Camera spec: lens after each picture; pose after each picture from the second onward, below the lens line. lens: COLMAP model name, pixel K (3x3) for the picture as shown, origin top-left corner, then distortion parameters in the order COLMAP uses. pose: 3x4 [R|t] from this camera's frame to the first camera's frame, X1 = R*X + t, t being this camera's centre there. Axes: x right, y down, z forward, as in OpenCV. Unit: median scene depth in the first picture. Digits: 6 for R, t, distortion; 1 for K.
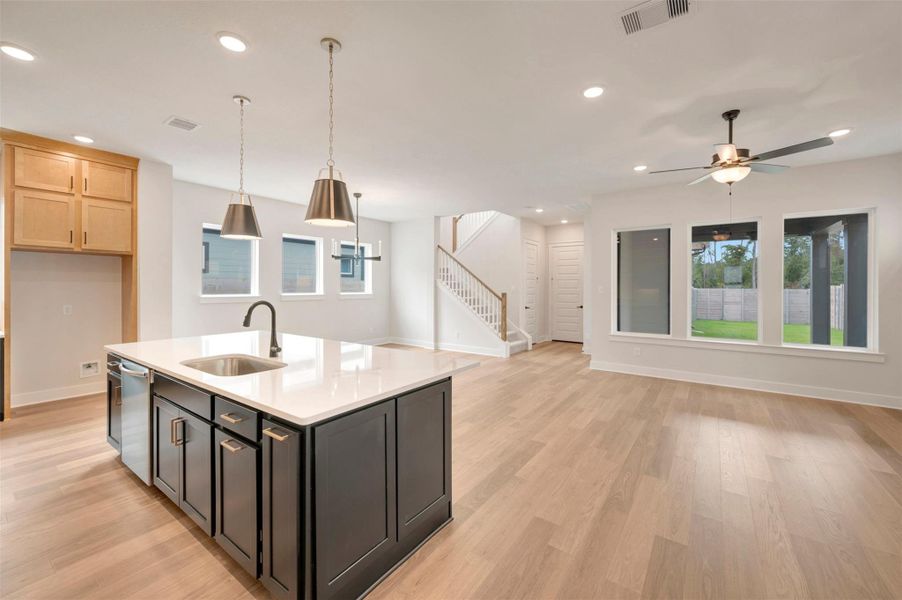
lens RADIAL K [[367.3, 0, 453.1], [0, 367.3, 287.7], [0, 0, 1]] dist [-0.000658, 0.000154]
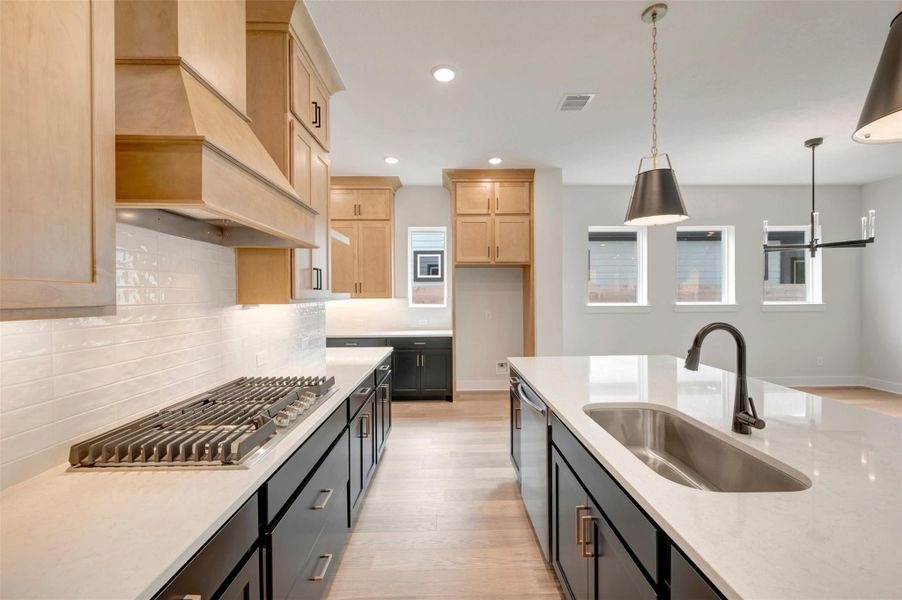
lens RADIAL K [[358.8, 0, 451.3], [0, 358.8, 290.7], [0, 0, 1]] dist [-0.002365, 0.000192]
pose [[0.591105, -0.013830, -0.806476, -0.212768], [0.004013, 0.999891, -0.014205, -0.002508], [0.806584, 0.005160, 0.591097, 0.248681]]
